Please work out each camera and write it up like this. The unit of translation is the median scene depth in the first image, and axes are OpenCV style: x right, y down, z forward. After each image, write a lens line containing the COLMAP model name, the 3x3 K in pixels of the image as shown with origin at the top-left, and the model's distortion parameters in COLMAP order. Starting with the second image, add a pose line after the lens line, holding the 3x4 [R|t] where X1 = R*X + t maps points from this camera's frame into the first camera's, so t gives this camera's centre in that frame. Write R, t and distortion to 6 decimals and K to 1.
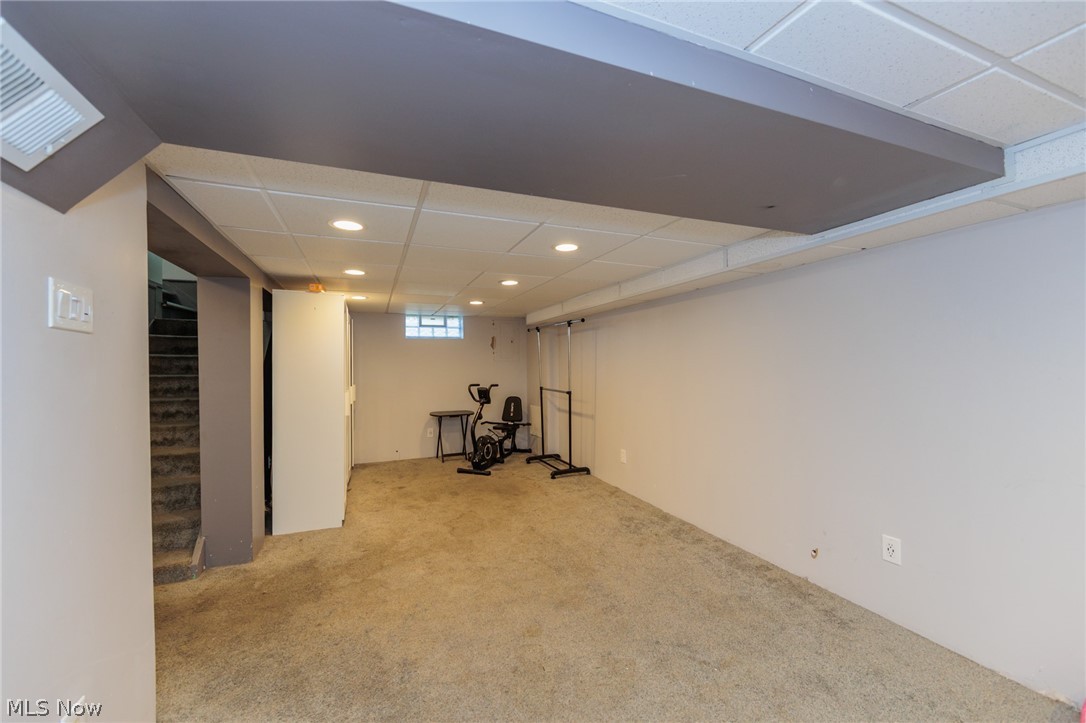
lens RADIAL K [[436.8, 0, 554.0], [0, 436.8, 364.8], [0, 0, 1]] dist [-0.001067, -0.000191]
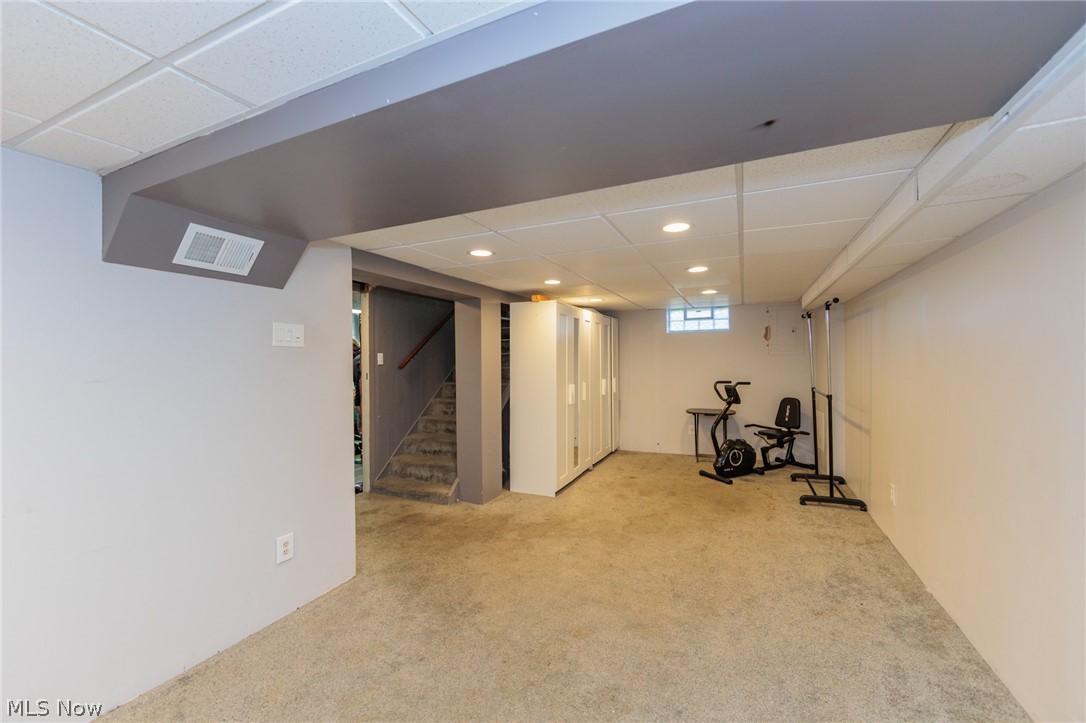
lens RADIAL K [[448.1, 0, 543.0], [0, 448.1, 361.5], [0, 0, 1]] dist [-0.001887, -0.000253]
pose [[0.676333, 0.003060, -0.736590, 0.316819], [0.004400, 0.999957, 0.008195, -0.006959], [0.736583, -0.008783, 0.676290, 0.126521]]
